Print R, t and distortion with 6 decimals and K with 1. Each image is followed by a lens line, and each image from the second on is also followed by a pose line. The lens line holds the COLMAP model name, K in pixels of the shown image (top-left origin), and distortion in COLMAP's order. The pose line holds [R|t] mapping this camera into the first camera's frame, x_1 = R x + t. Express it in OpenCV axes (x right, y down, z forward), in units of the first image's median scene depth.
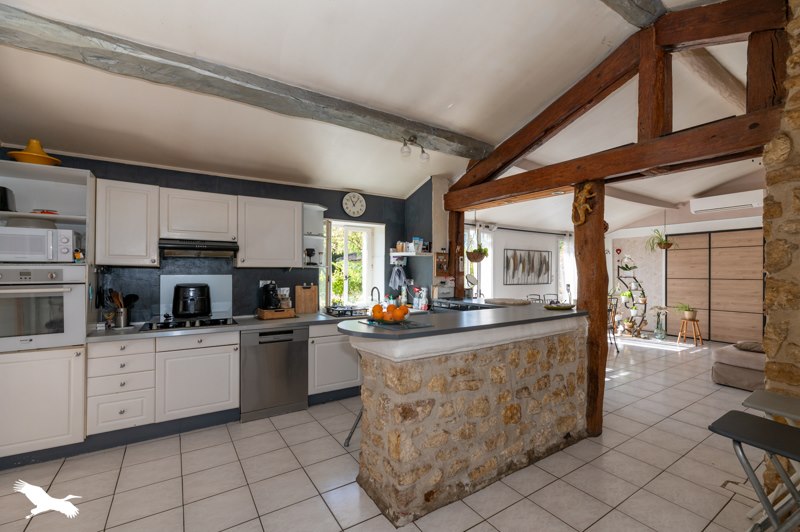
lens RADIAL K [[340.0, 0, 392.9], [0, 340.0, 272.8], [0, 0, 1]] dist [-0.000056, 0.000309]
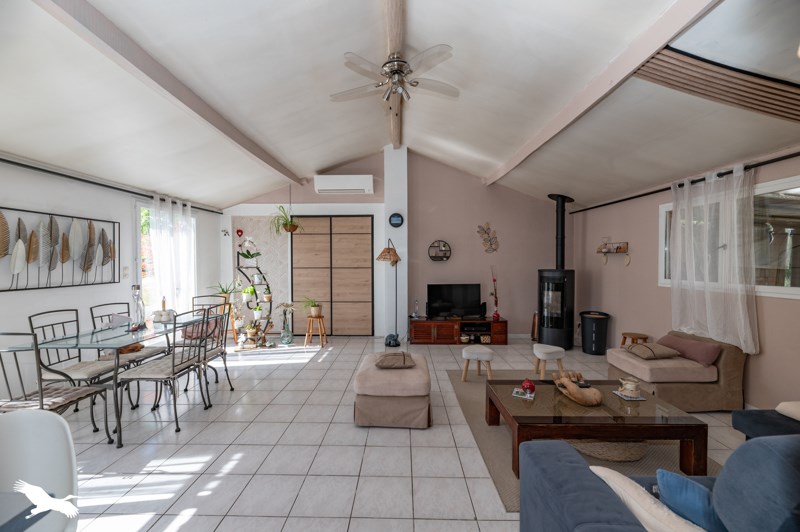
lens RADIAL K [[340.0, 0, 396.9], [0, 340.0, 266.0], [0, 0, 1]] dist [-0.000056, 0.000309]
pose [[0.553353, -0.016102, 0.832791, 0.259297], [0.006283, 0.999865, 0.015157, 0.000645], [-0.832923, -0.003155, 0.553380, 0.334411]]
